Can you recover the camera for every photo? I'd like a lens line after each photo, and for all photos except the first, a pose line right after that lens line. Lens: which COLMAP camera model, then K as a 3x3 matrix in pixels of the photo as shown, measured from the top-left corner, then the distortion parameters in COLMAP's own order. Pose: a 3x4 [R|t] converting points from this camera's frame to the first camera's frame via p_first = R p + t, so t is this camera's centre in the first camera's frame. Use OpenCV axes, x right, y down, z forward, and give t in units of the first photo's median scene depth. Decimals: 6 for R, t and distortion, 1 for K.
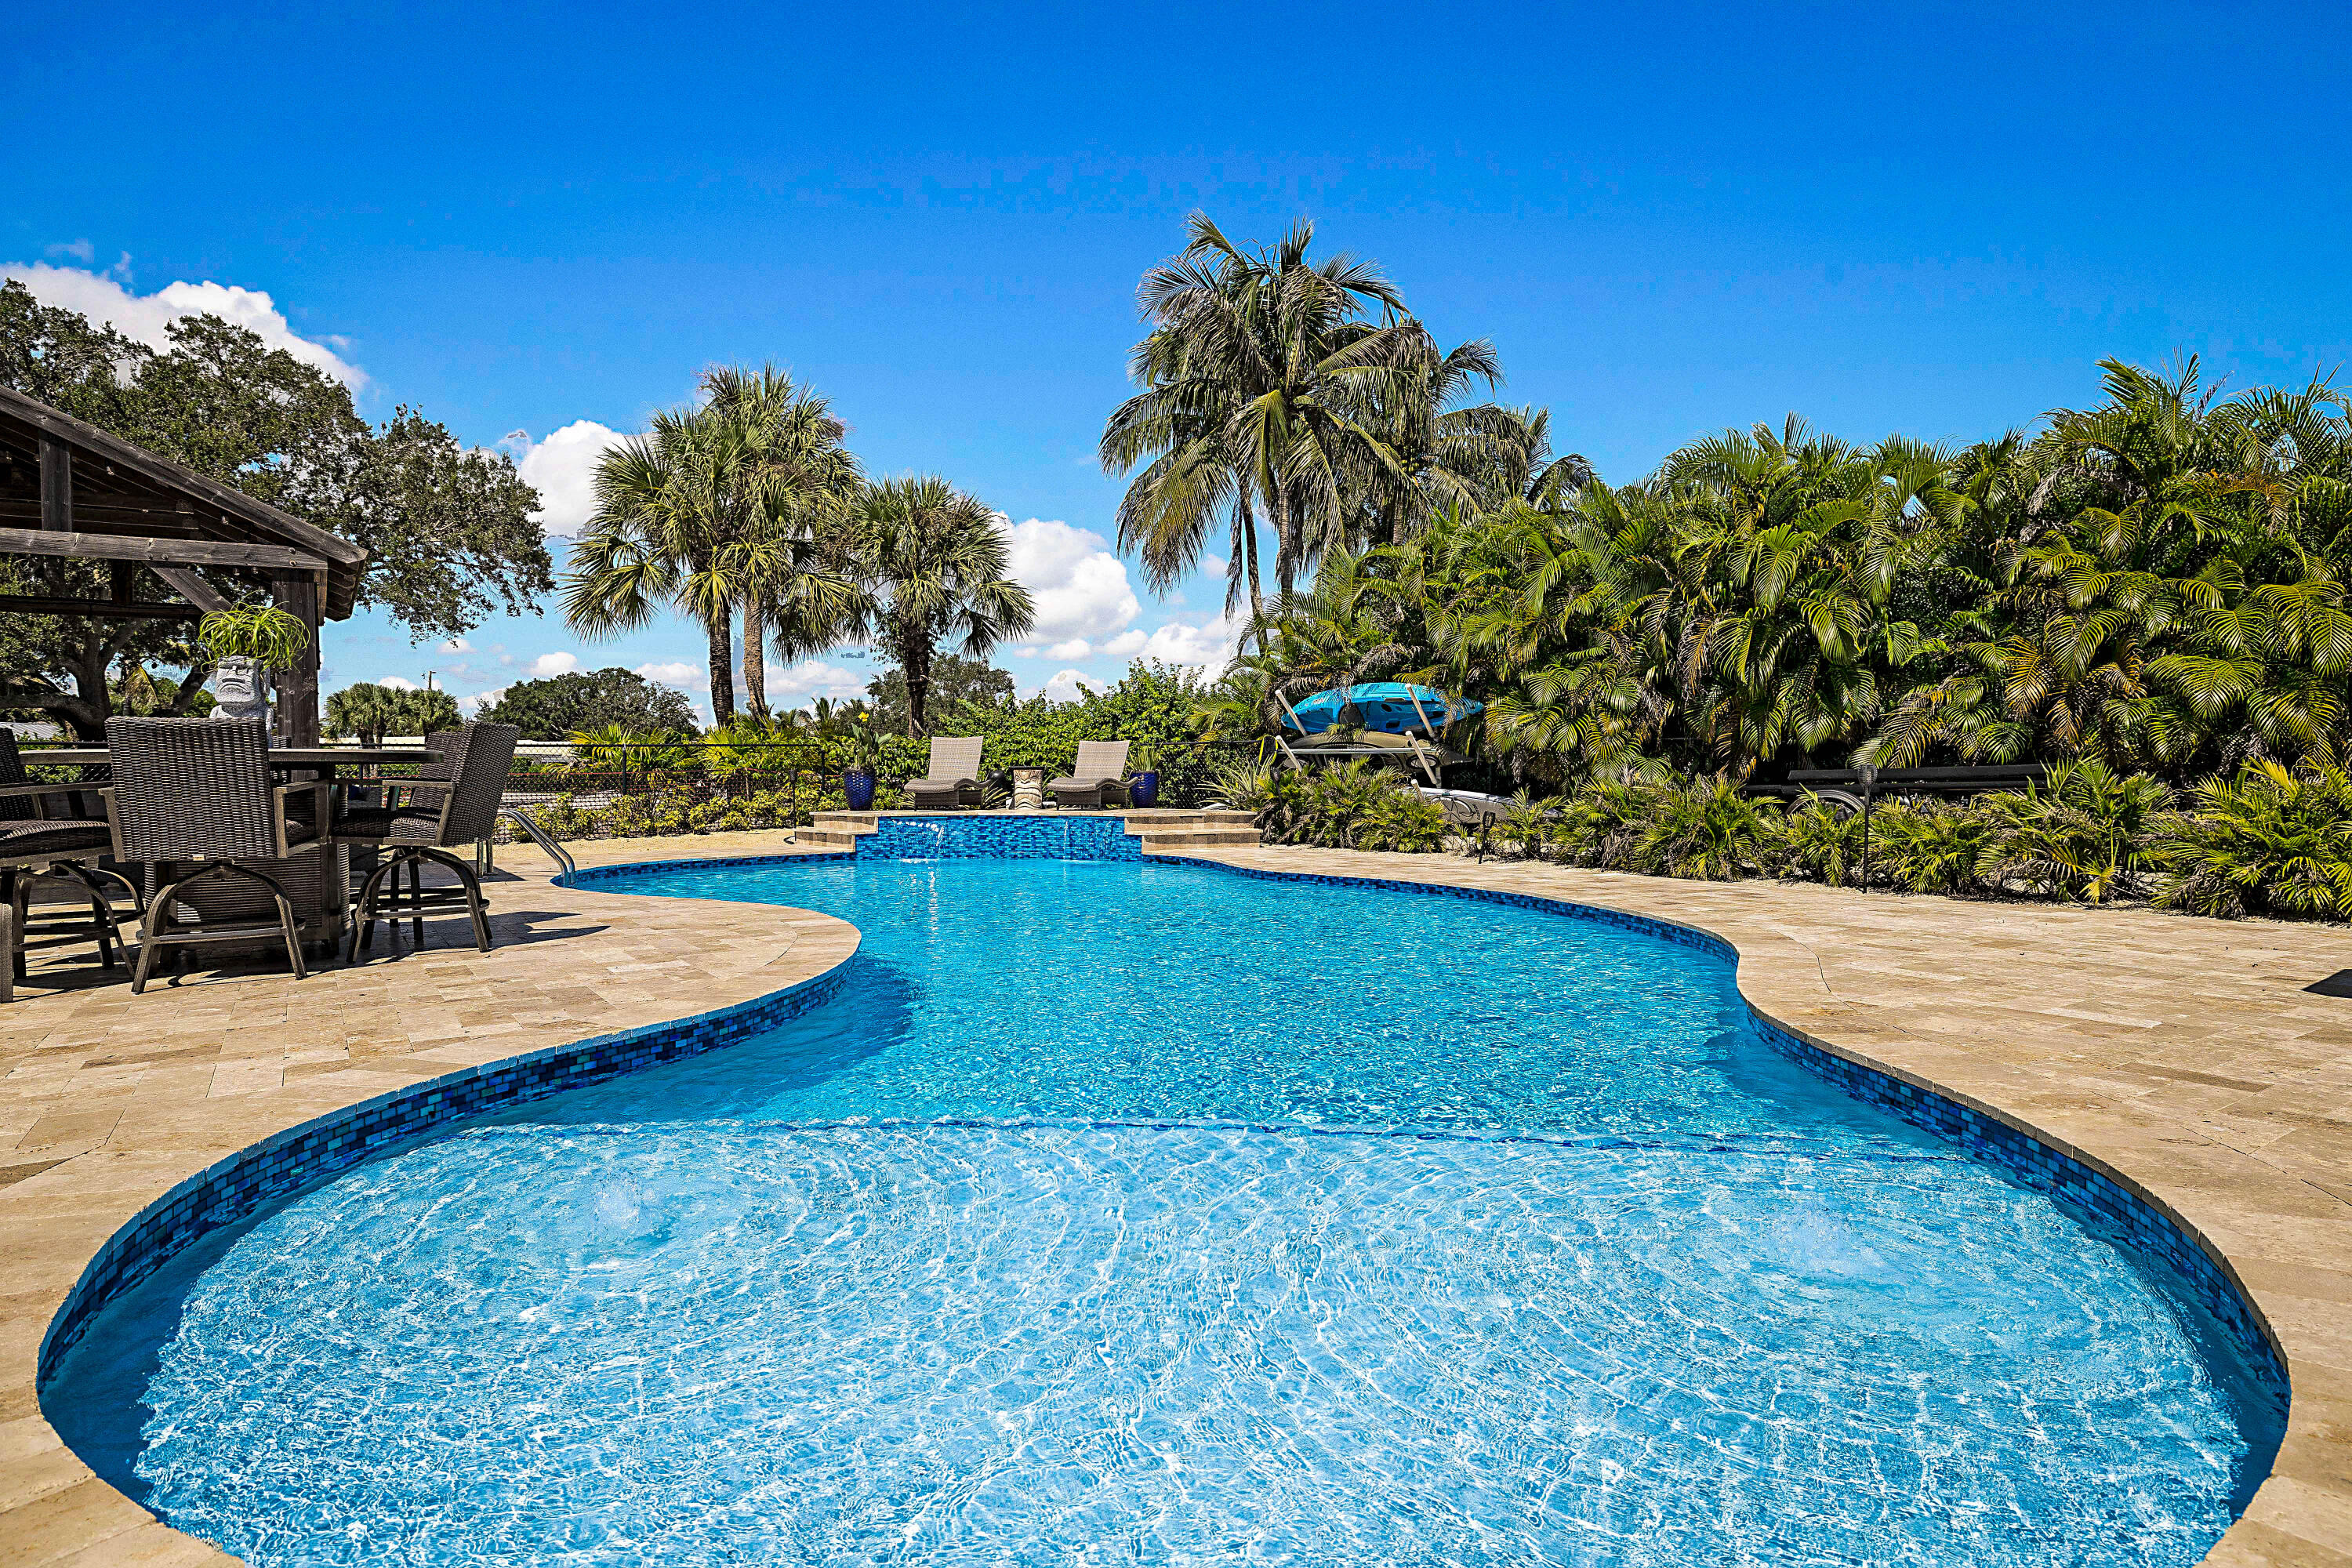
lens RADIAL K [[1253.1, 0, 1172.7], [0, 1253.1, 791.6], [0, 0, 1]] dist [-0.002661, 0.005388]
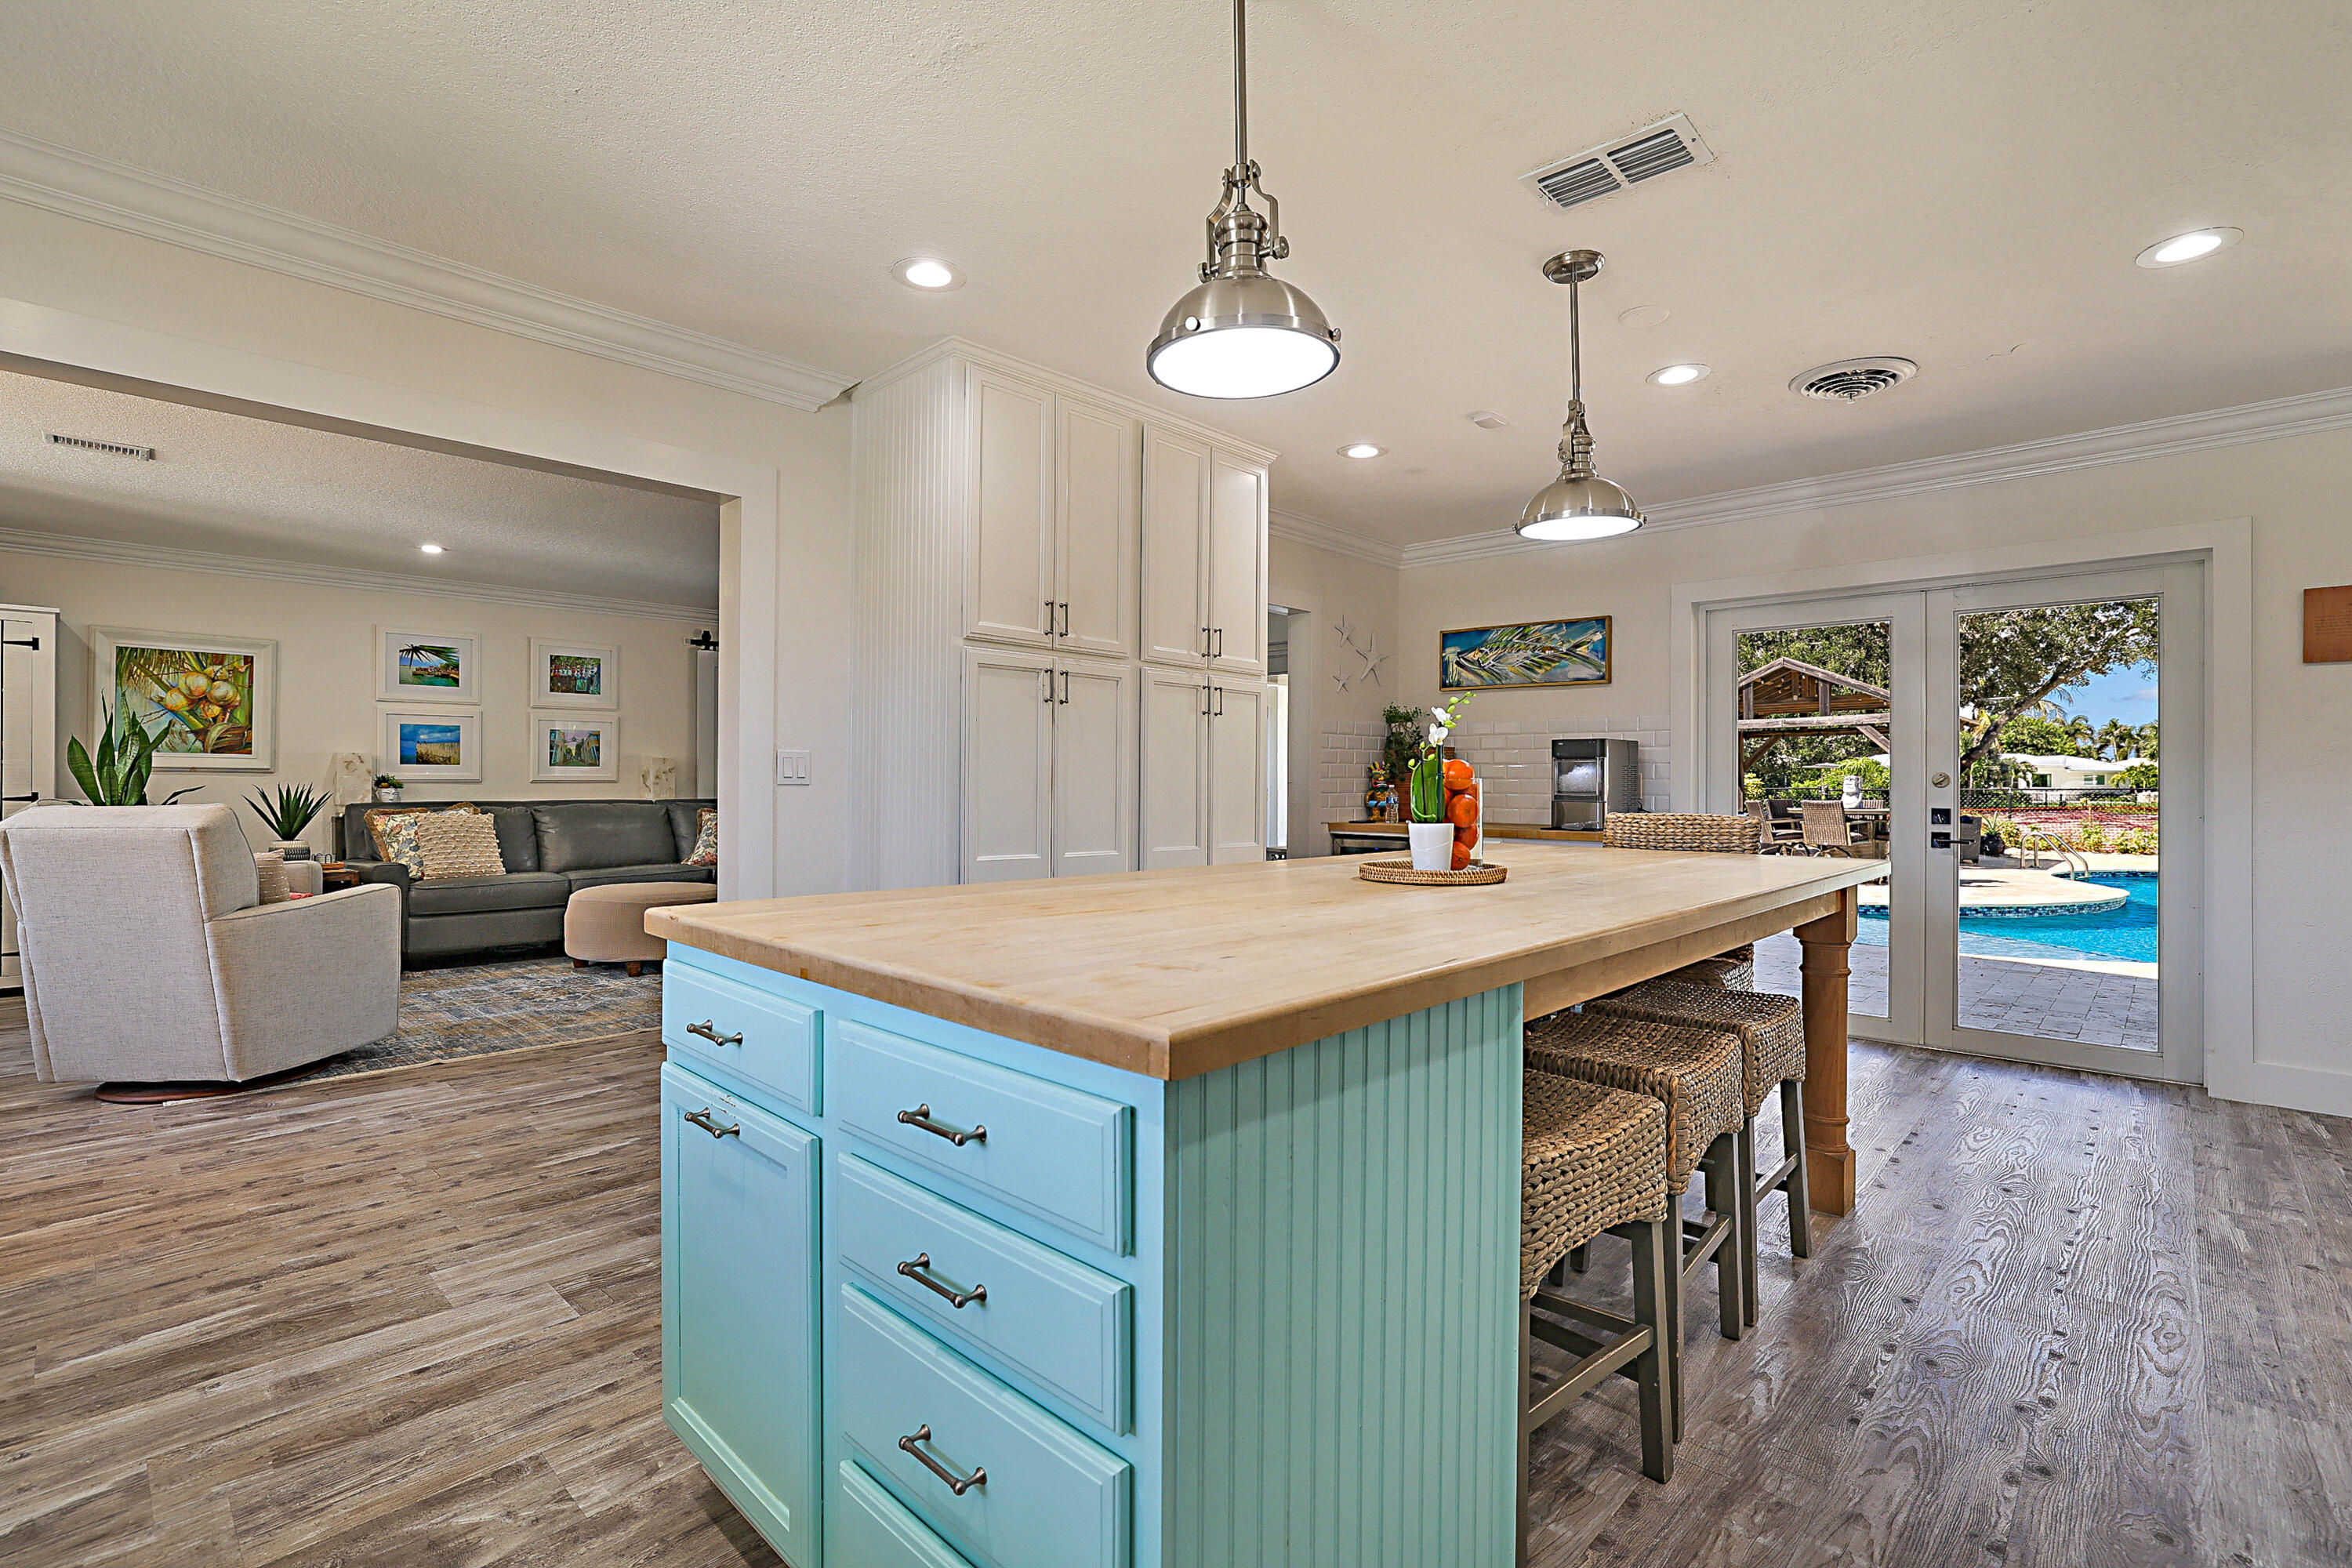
lens RADIAL K [[1060.9, 0, 1153.6], [0, 1060.9, 781.5], [0, 0, 1]] dist [-0.027123, 0.009137]
pose [[0.183895, 0.001847, -0.982944, 0.540998], [-0.018492, 0.999828, -0.001581, -0.024519], [0.982772, 0.018468, 0.183897, -0.412216]]
